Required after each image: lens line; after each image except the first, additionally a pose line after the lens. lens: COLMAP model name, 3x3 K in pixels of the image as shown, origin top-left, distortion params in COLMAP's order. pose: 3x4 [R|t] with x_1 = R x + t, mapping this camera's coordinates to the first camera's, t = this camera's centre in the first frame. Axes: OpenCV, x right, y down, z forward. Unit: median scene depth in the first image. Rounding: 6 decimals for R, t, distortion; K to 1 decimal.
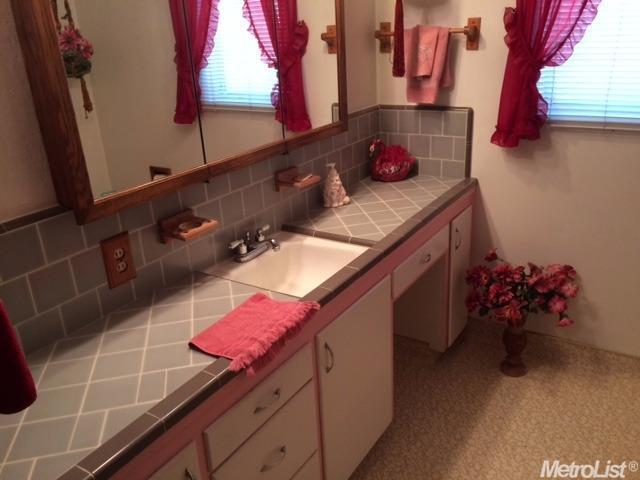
lens RADIAL K [[540.5, 0, 318.8], [0, 540.5, 239.9], [0, 0, 1]] dist [0.035317, -0.043686]
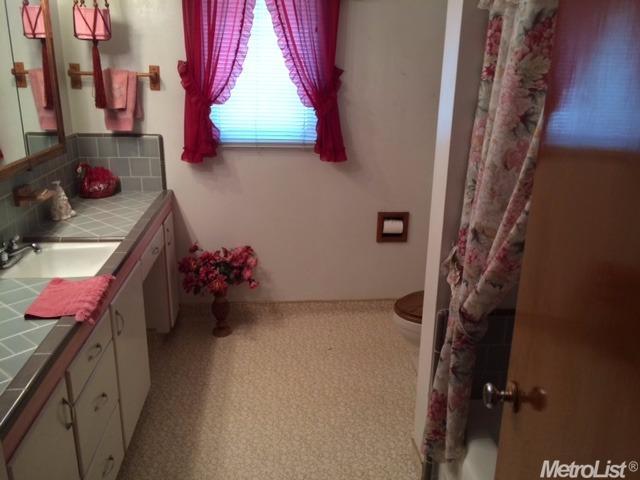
lens RADIAL K [[540.5, 0, 319.5], [0, 540.5, 240.3], [0, 0, 1]] dist [0.035317, -0.043686]
pose [[0.774610, -0.124038, 0.620156, -0.262888], [0.171694, 0.984996, -0.017446, 0.091452], [-0.608687, 0.119991, 0.784284, -0.205368]]
